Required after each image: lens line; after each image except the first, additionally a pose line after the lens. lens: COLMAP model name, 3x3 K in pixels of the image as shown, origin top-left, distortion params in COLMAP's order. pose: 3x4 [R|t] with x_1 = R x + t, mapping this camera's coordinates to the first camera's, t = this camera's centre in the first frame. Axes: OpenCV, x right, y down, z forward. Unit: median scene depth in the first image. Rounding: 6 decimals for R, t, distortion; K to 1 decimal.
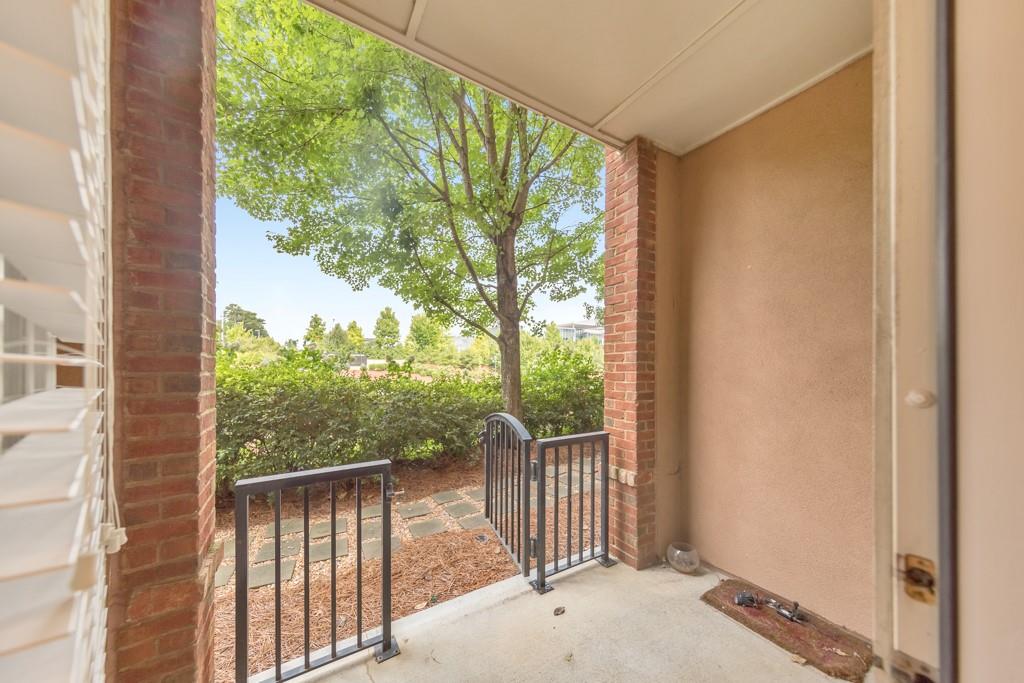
lens RADIAL K [[336.5, 0, 508.0], [0, 336.5, 360.1], [0, 0, 1]] dist [-0.000401, -0.000078]
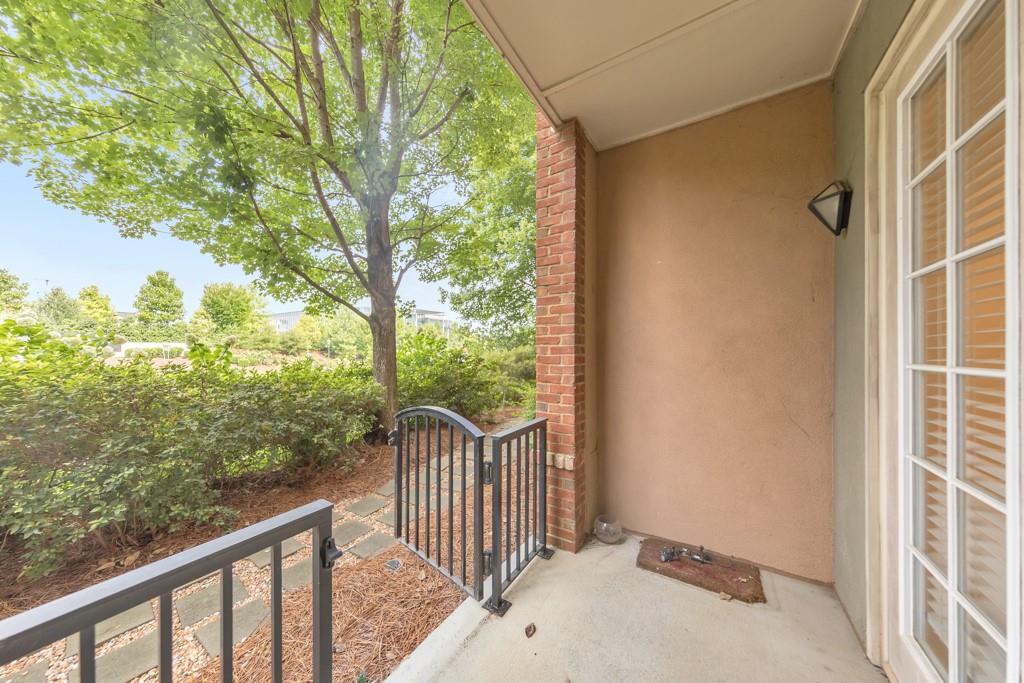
lens RADIAL K [[330.5, 0, 510.2], [0, 330.5, 346.6], [0, 0, 1]] dist [0.003499, -0.000187]
pose [[0.890171, 0.003507, 0.455614, -0.158048], [-0.005802, 0.999977, 0.003638, 0.005732], [-0.455590, -0.005882, 0.890170, 0.145856]]
